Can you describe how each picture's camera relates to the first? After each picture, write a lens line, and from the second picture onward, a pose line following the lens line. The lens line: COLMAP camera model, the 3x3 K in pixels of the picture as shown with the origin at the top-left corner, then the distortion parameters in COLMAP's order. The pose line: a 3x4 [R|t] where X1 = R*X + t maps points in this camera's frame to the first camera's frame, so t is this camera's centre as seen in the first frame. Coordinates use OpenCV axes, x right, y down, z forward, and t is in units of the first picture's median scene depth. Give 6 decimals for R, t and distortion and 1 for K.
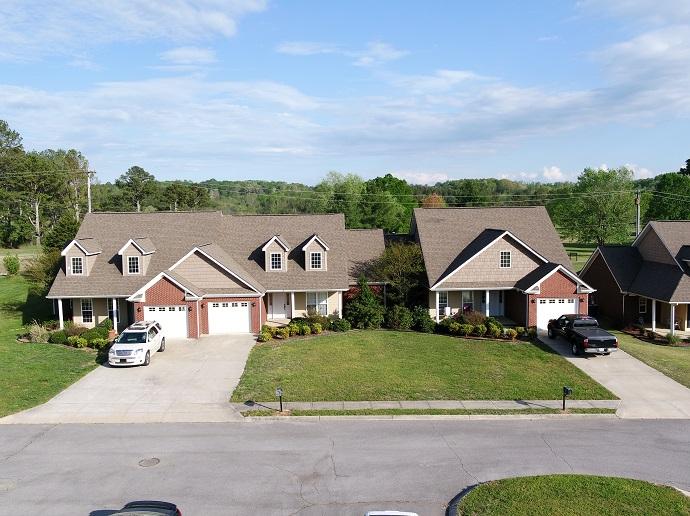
lens RADIAL K [[596.6, 0, 345.0], [0, 596.6, 258.0], [0, 0, 1]] dist [-0.009137, 0.015905]
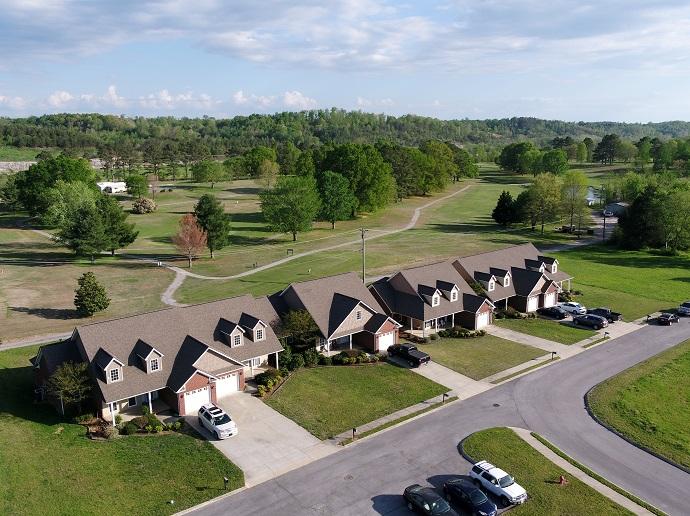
lens RADIAL K [[596.6, 0, 345.0], [0, 596.6, 258.0], [0, 0, 1]] dist [-0.009137, 0.015905]
pose [[0.793183, -0.122043, 0.596630, -0.841916], [0.047941, 0.989186, 0.138608, -0.432623], [-0.607094, -0.081339, 0.790456, -0.397918]]
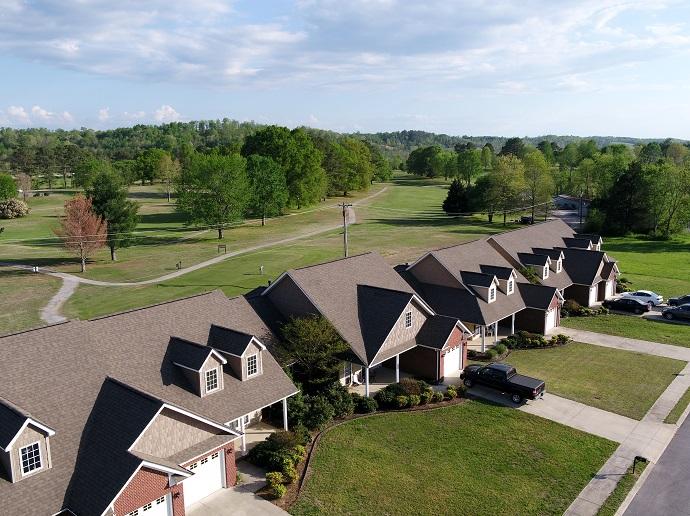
lens RADIAL K [[596.6, 0, 345.0], [0, 596.6, 258.0], [0, 0, 1]] dist [-0.009137, 0.015905]
pose [[0.668758, -0.131611, 0.731739, -0.572521], [0.062515, 0.990676, 0.121050, -0.245097], [-0.740847, -0.035208, 0.670750, 0.394858]]
